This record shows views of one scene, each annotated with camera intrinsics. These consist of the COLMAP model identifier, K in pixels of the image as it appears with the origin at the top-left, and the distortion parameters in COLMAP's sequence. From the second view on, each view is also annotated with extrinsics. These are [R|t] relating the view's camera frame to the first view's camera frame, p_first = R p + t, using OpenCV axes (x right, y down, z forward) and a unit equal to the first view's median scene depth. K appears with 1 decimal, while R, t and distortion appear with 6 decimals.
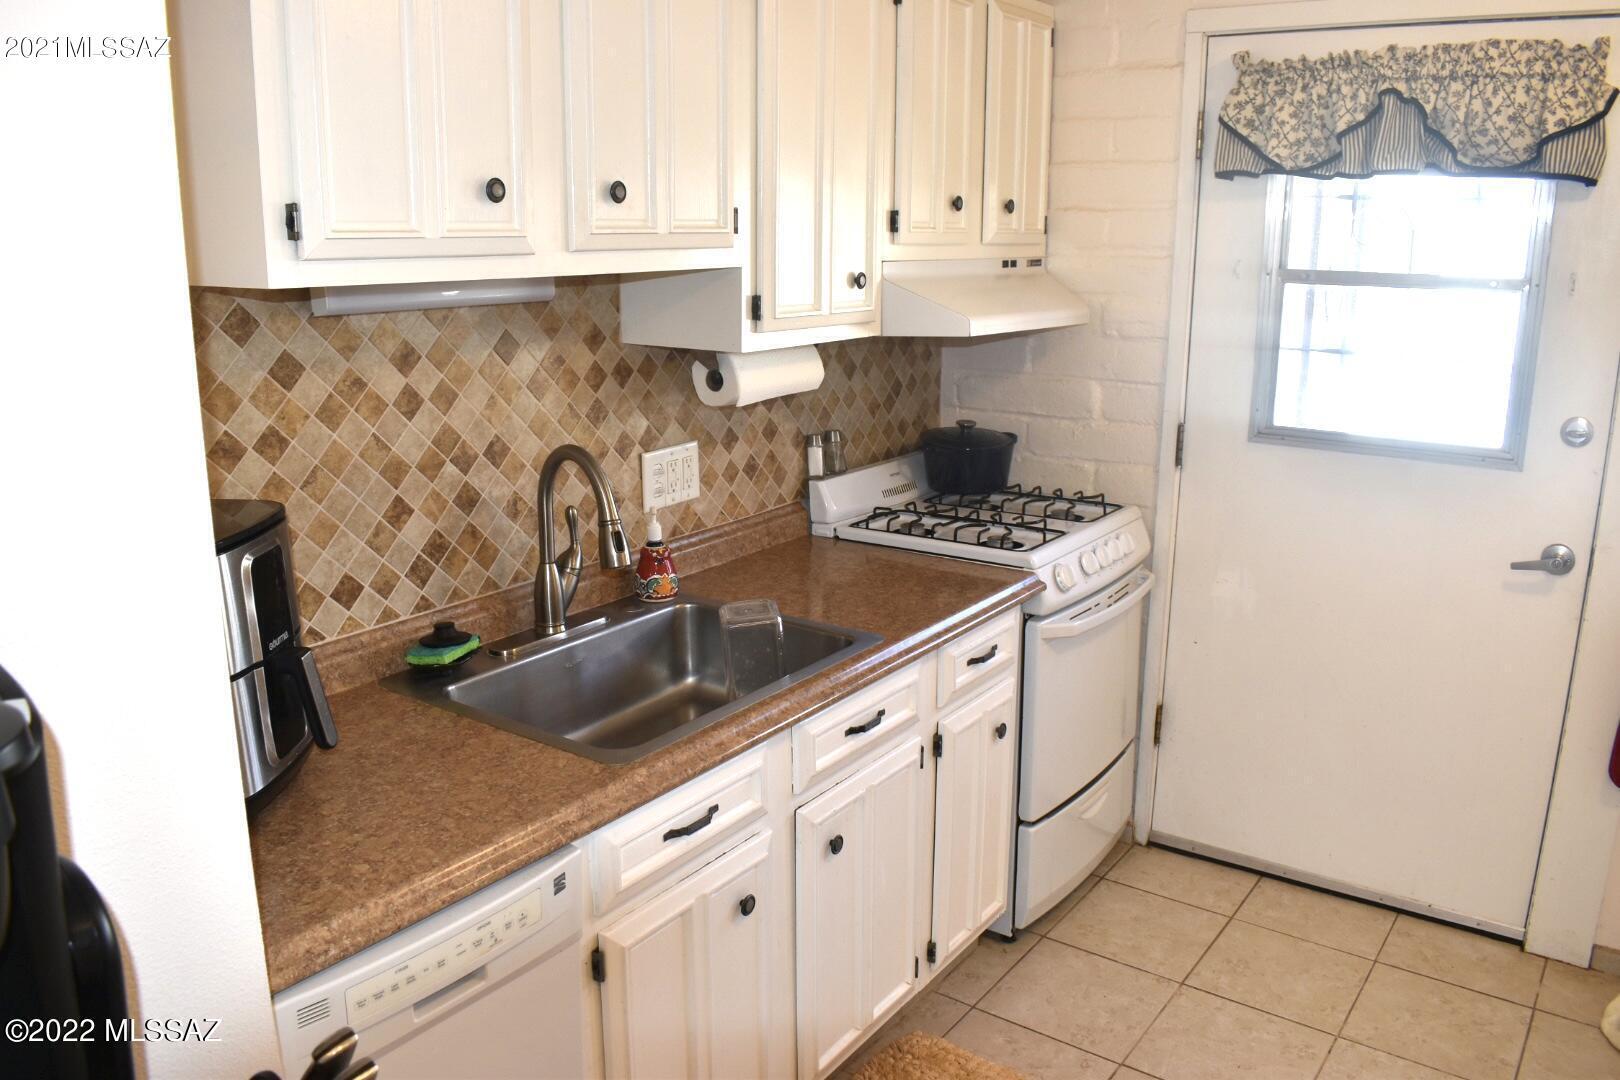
lens RADIAL K [[1251.6, 0, 810.0], [0, 1251.6, 540.0], [0, 0, 1]] dist [-0.097167, 0.015767]
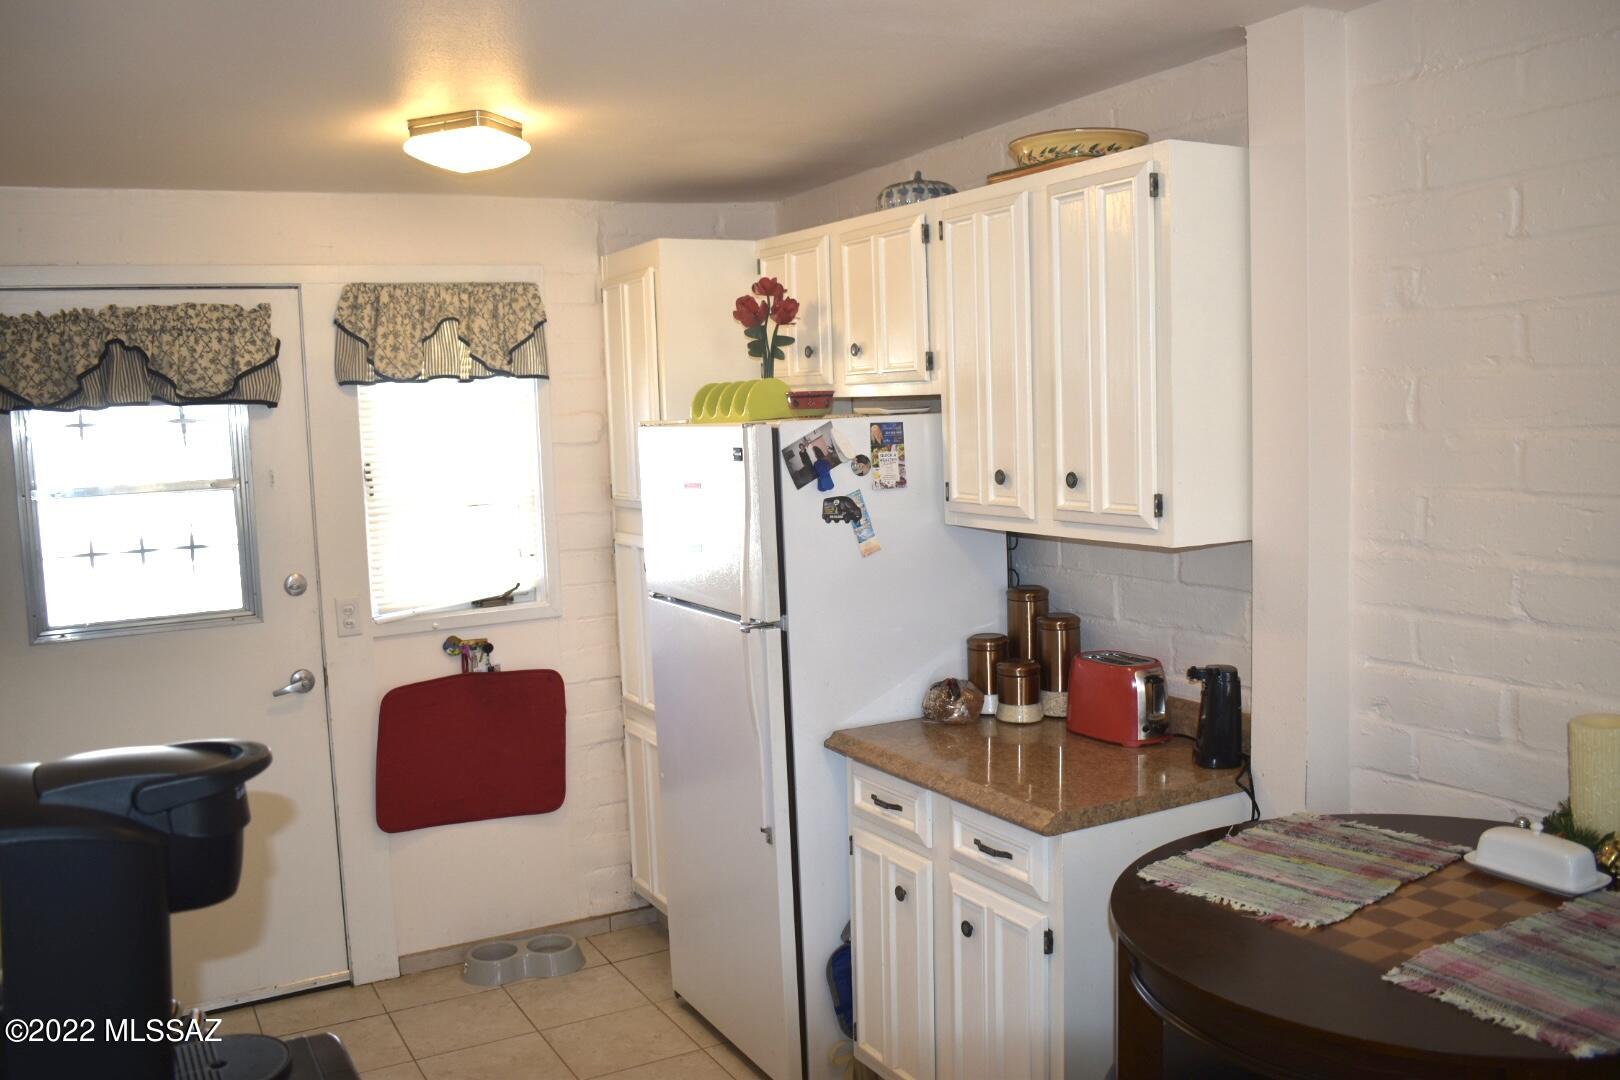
lens RADIAL K [[1385.2, 0, 806.1], [0, 1385.2, 537.6], [0, 0, 1]] dist [-0.091541, 0.005335]
pose [[0.421843, -0.102488, 0.900858, -0.487275], [0.261739, 0.965054, -0.012773, 0.028053], [-0.868067, 0.241178, 0.433927, -0.170060]]
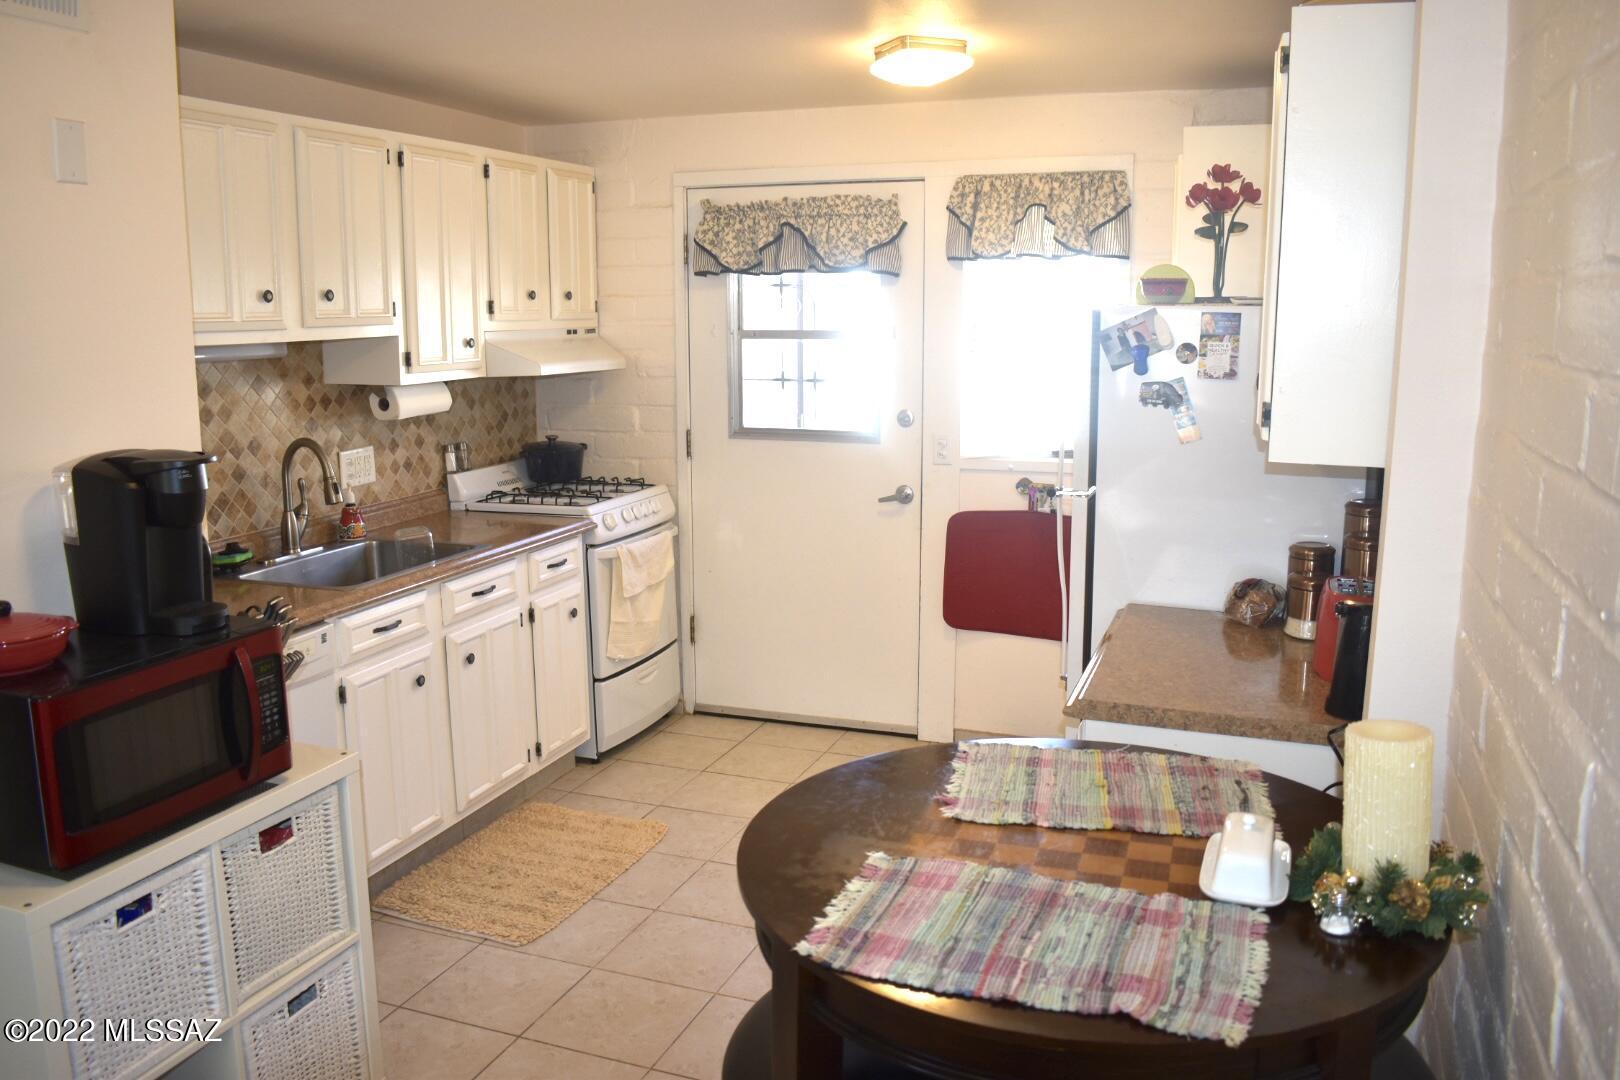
lens RADIAL K [[1310.0, 0, 805.0], [0, 1310.0, 547.3], [0, 0, 1]] dist [-0.096286, 0.000552]
pose [[0.965871, -0.053674, 0.253402, 0.016500], [0.069050, 0.996248, -0.052171, 0.176870], [-0.249651, 0.067887, 0.965953, -0.734575]]
